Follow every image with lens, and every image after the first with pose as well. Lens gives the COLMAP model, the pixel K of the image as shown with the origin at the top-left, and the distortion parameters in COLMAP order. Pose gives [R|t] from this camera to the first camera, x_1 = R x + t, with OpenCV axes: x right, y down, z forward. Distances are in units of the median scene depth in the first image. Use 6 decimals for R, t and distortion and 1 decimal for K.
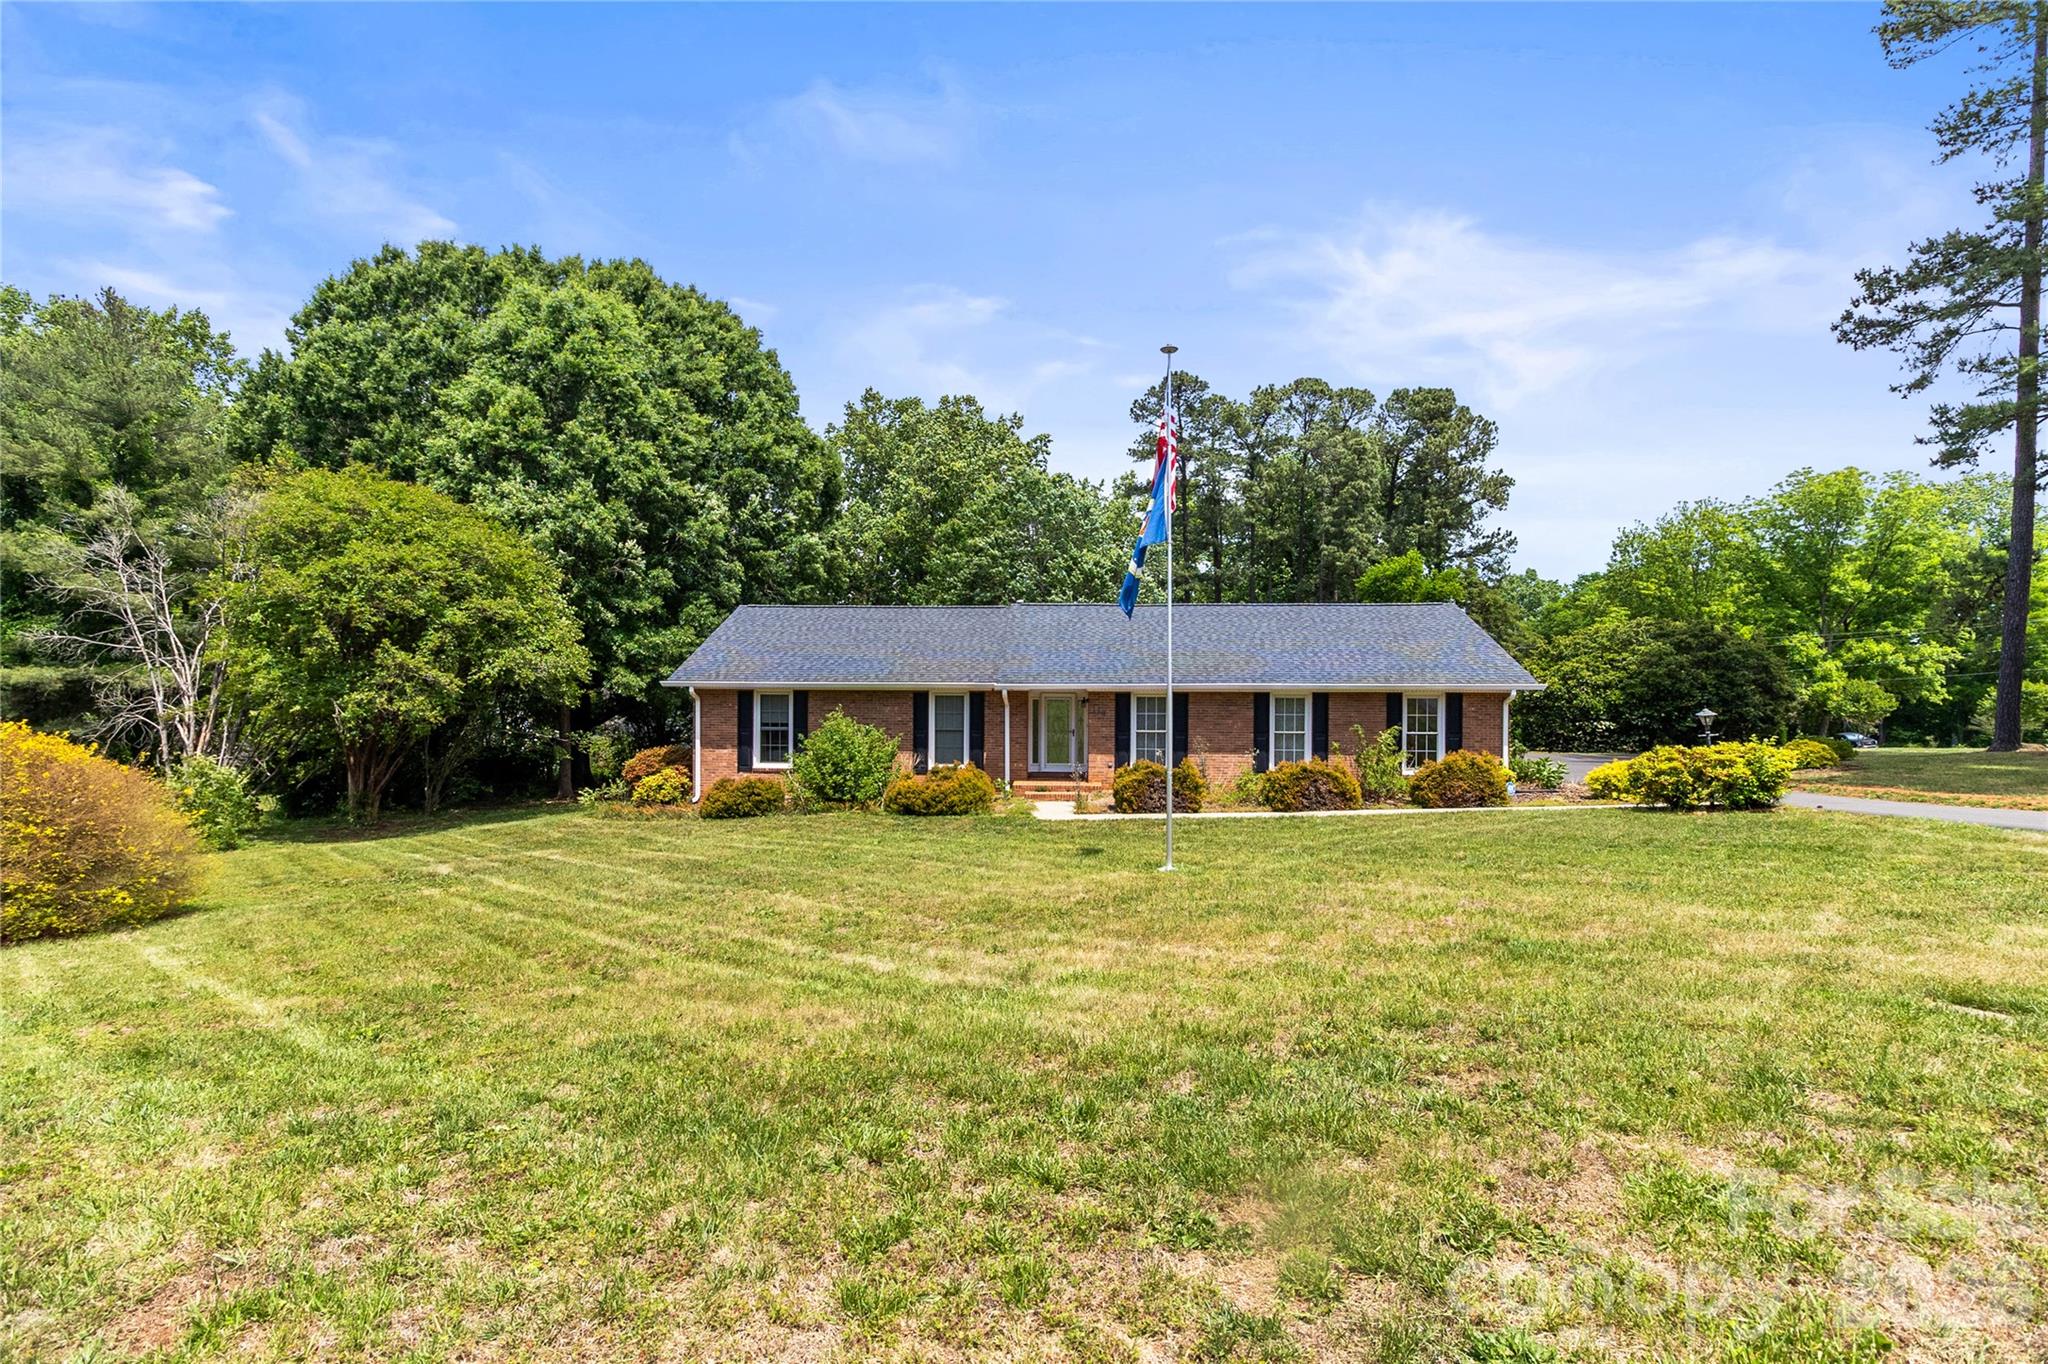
lens RADIAL K [[931.4, 0, 1025.3], [0, 931.4, 669.6], [0, 0, 1]] dist [-0.002005, 0.009532]
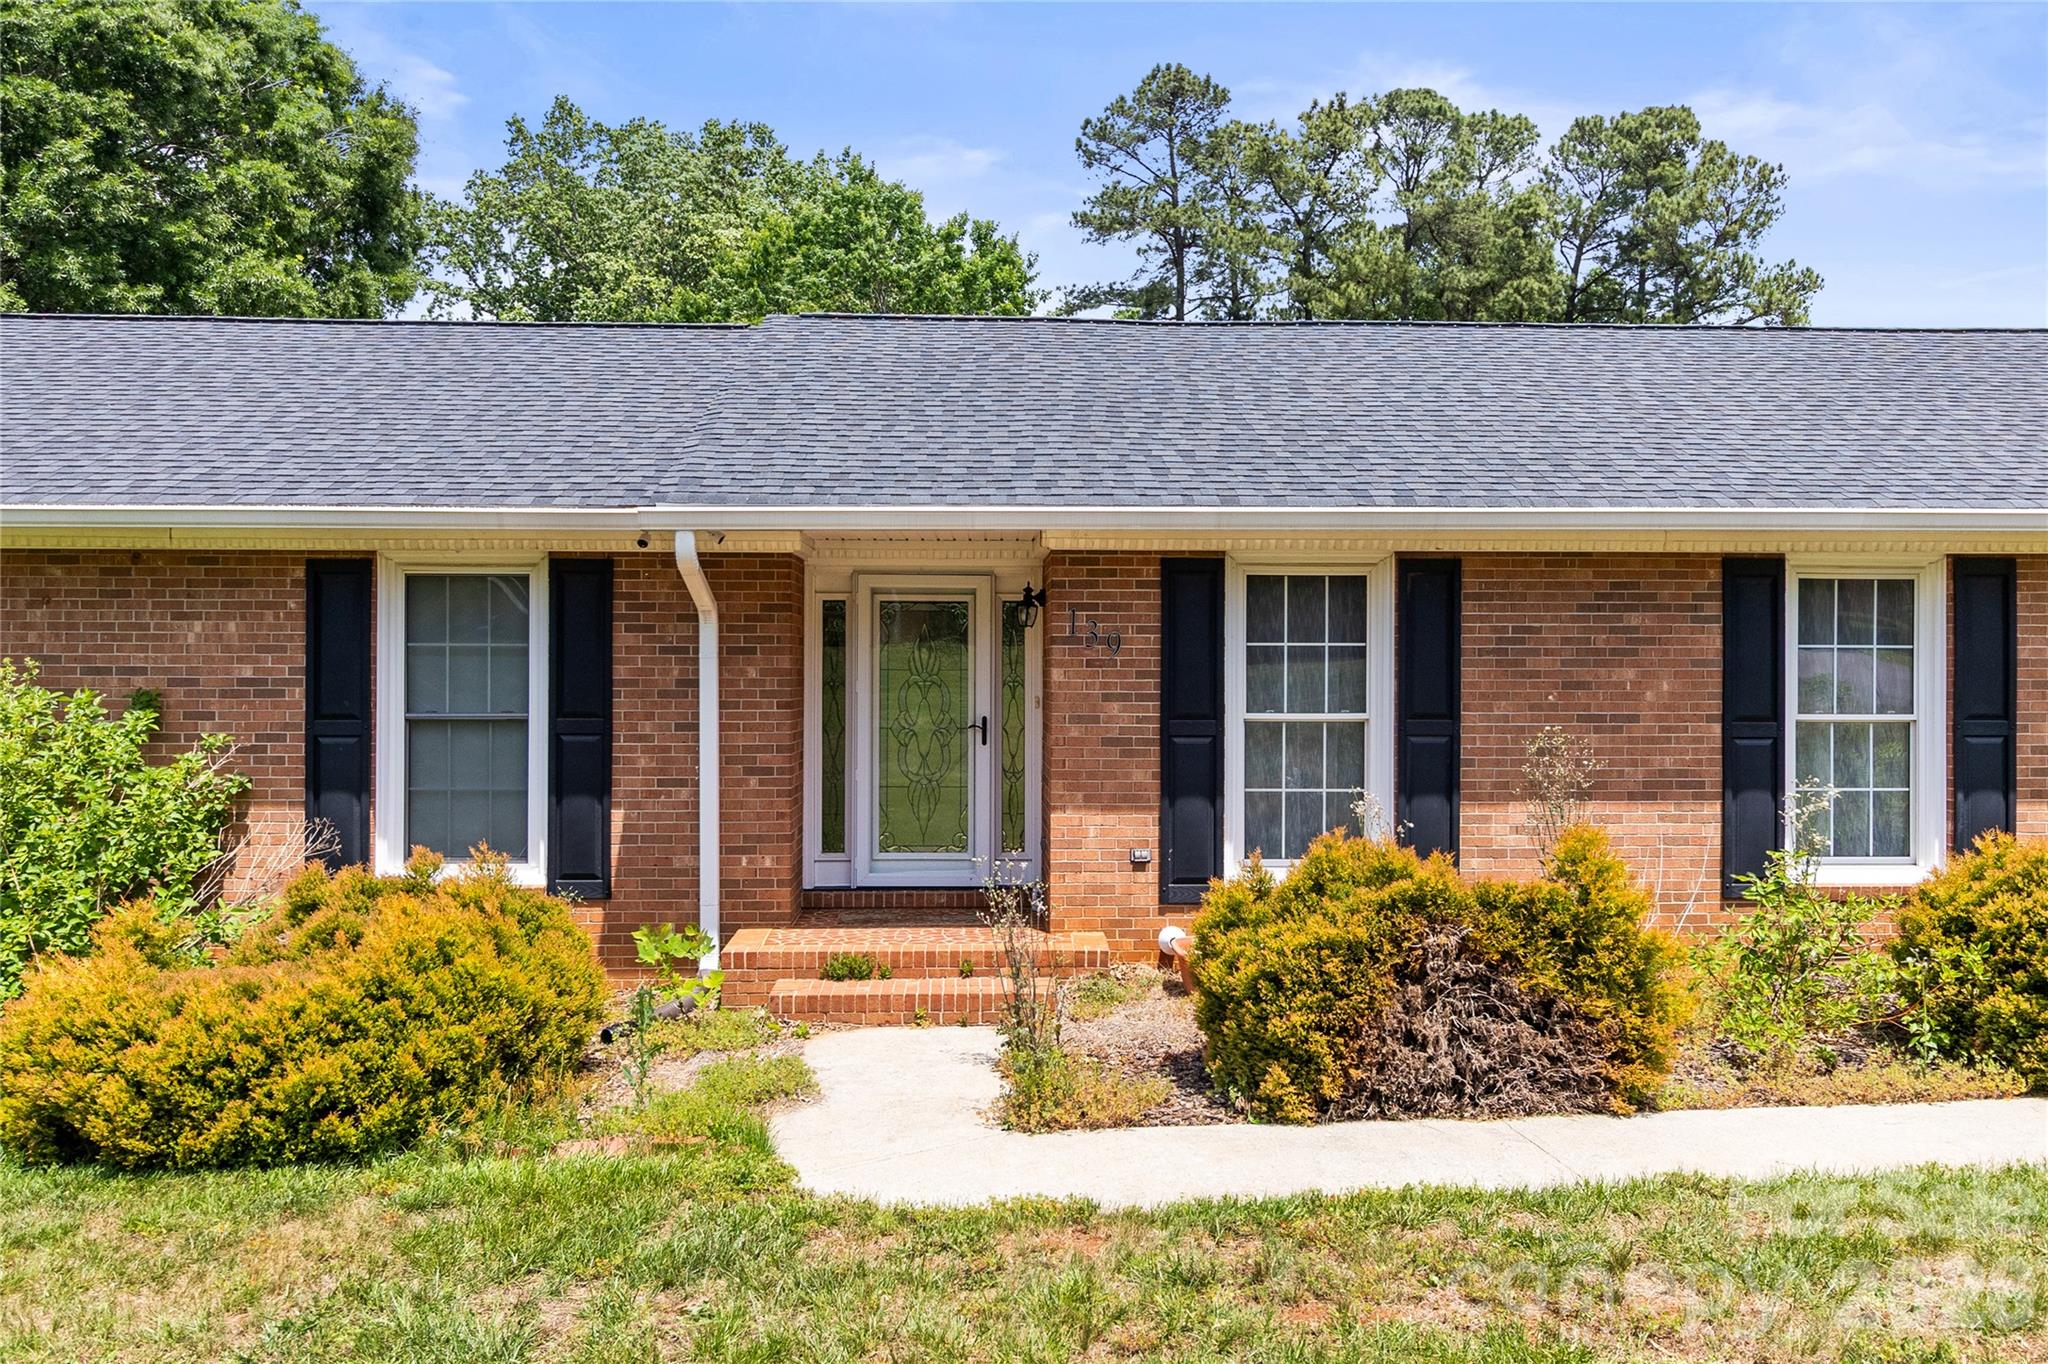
lens RADIAL K [[1536.5, 0, 1024.0], [0, 1536.5, 682.0], [0, 0, 1]] dist [-0.001071, 0.000520]
pose [[0.995673, -0.002402, 0.092890, 0.029889], [0.002583, 0.999995, -0.001820, 0.069696], [-0.092885, 0.002052, 0.995675, 0.735434]]
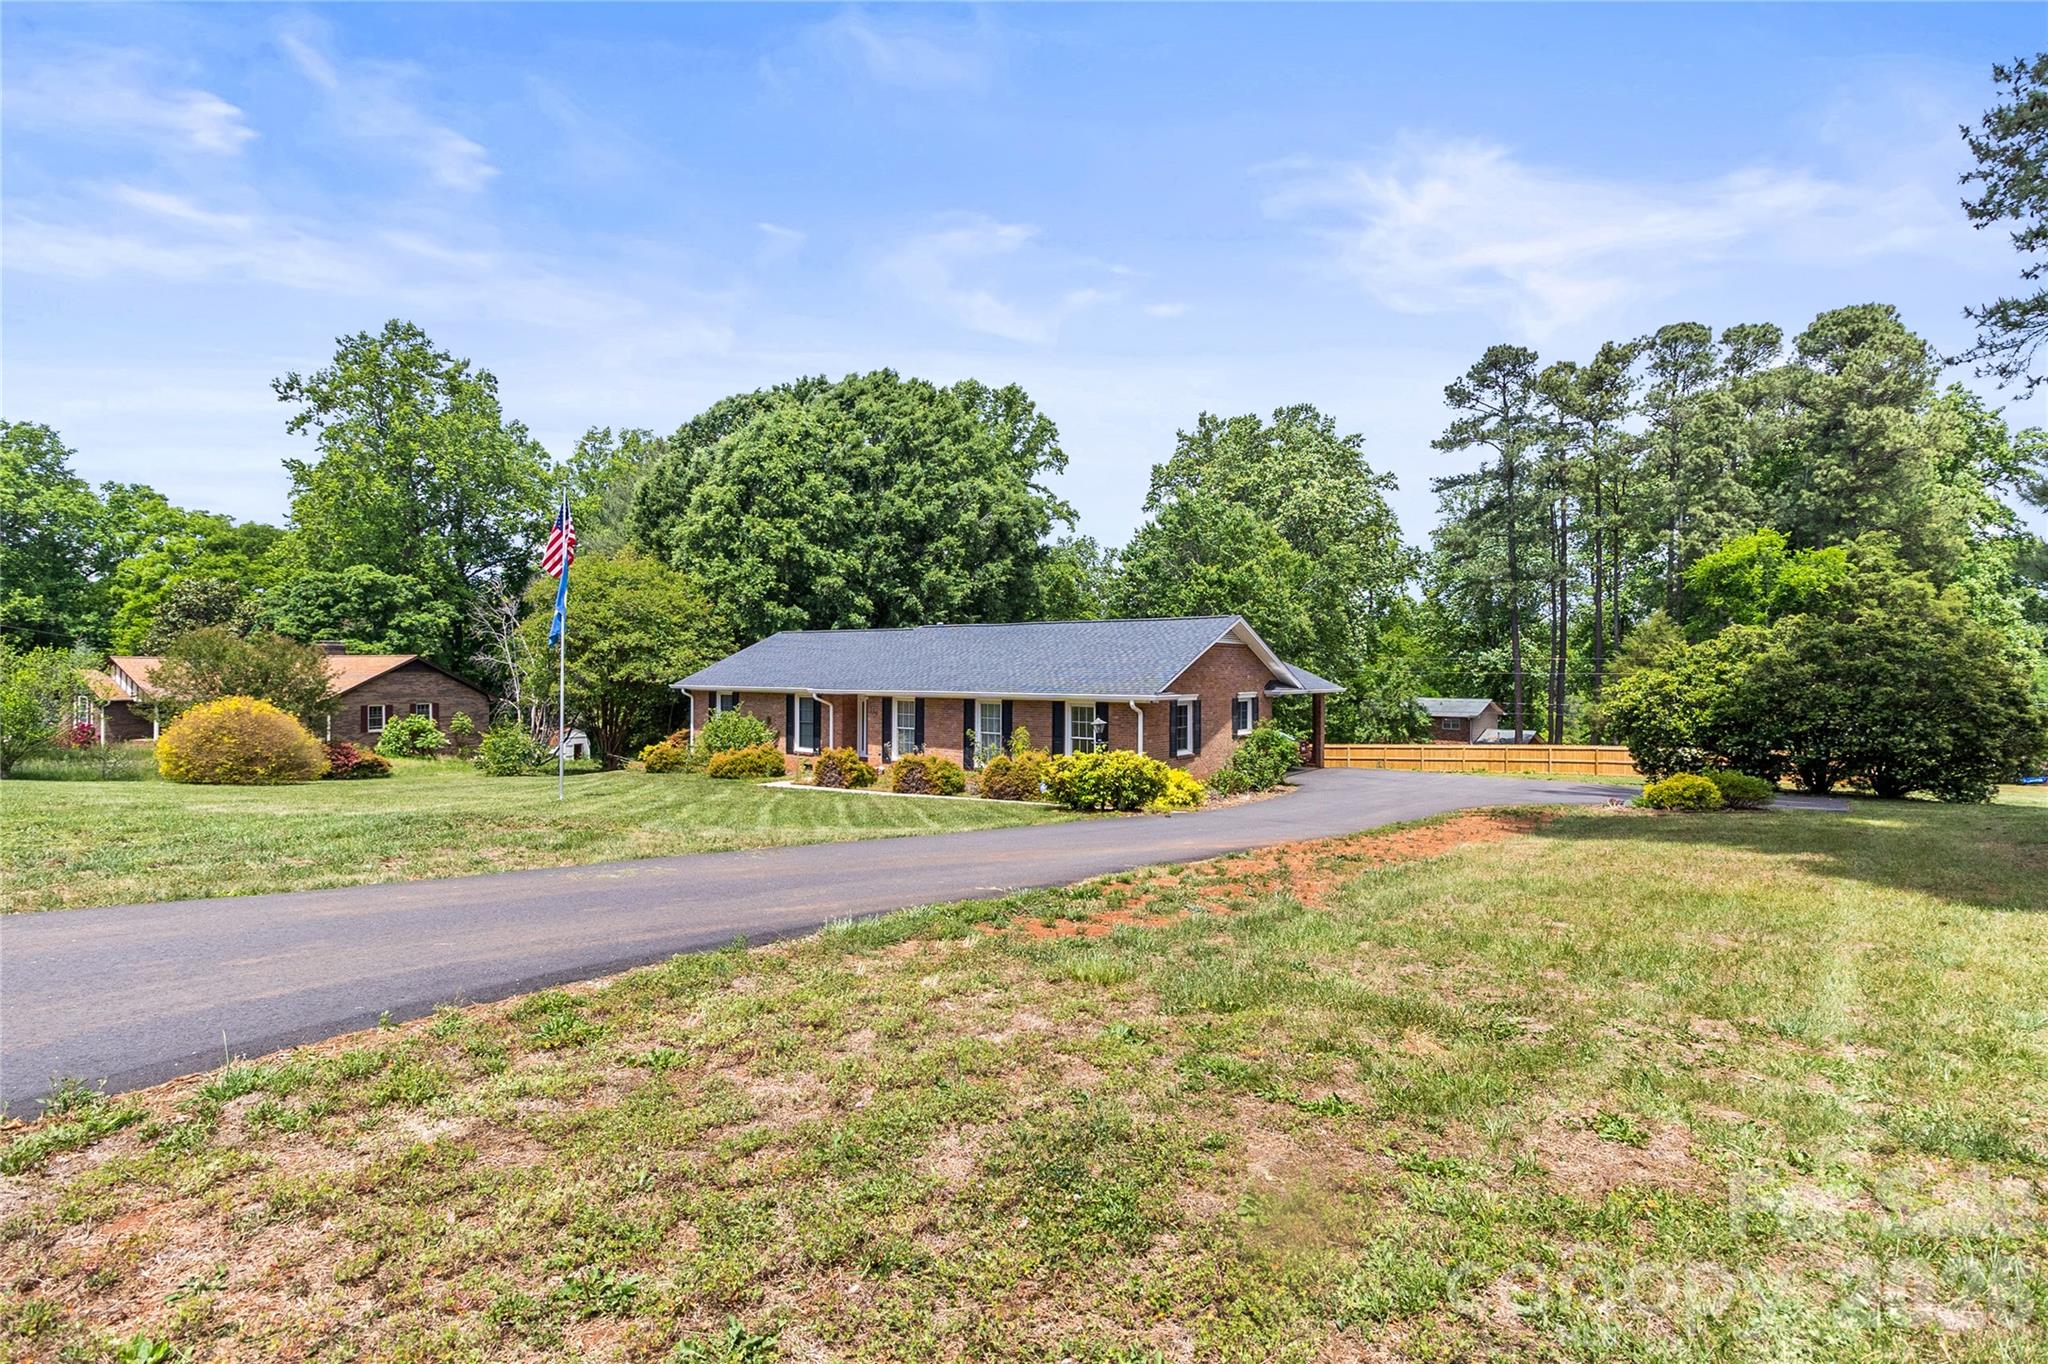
lens RADIAL K [[931.4, 0, 1025.3], [0, 931.4, 669.6], [0, 0, 1]] dist [-0.002005, 0.009532]
pose [[0.837948, -0.001141, -0.545749, 1.160723], [-0.004780, 0.999944, -0.009430, -0.002701], [0.545729, 0.010510, 0.837896, 0.040277]]
